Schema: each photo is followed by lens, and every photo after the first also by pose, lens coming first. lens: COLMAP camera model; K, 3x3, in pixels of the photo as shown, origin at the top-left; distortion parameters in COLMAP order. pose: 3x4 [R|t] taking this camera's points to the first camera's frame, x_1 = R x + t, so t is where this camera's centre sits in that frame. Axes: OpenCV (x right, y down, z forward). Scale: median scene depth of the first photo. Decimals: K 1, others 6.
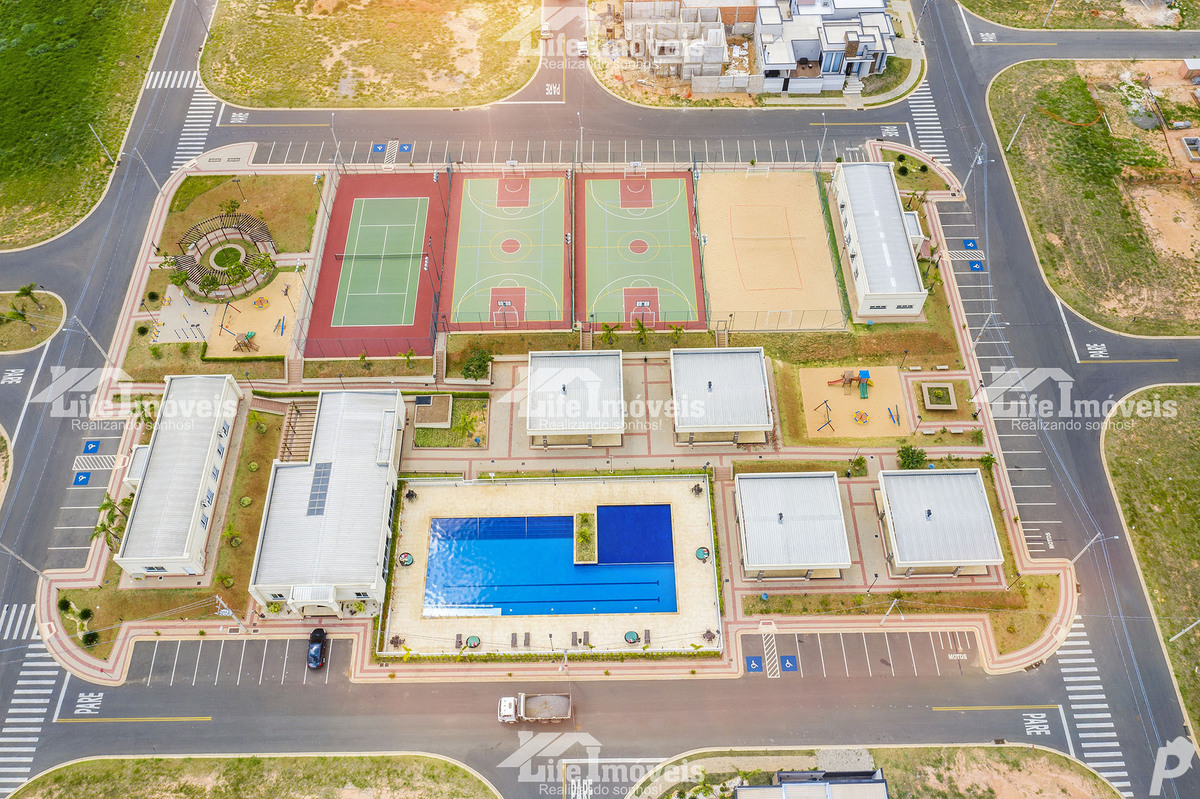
lens RADIAL K [[970.6, 0, 597.4], [0, 970.6, 399.5], [0, 0, 1]] dist [-0.003773, 0.004062]
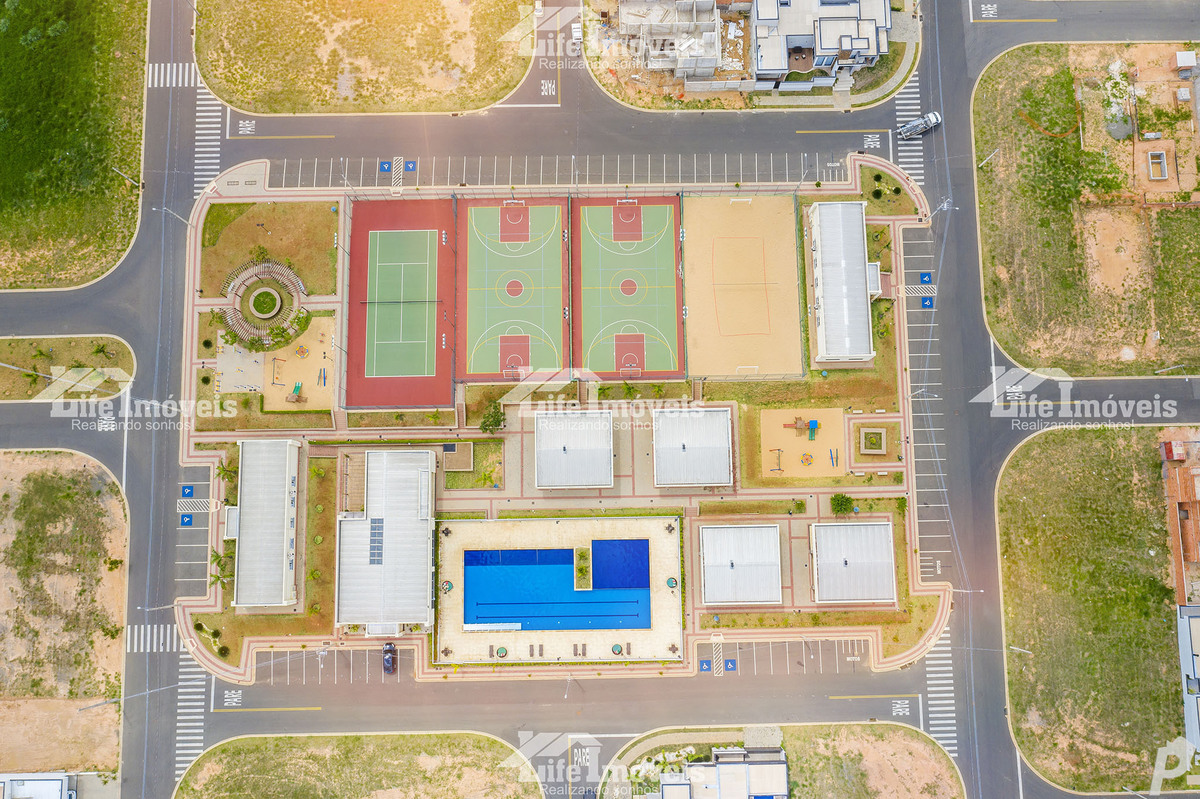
lens RADIAL K [[970.6, 0, 602.4], [0, 970.6, 398.7], [0, 0, 1]] dist [-0.003773, 0.004062]
pose [[0.999998, -0.001813, -0.000739, 0.013671], [0.001955, 0.902643, 0.430386, -0.564752], [-0.000114, -0.430387, 0.902645, -0.073571]]
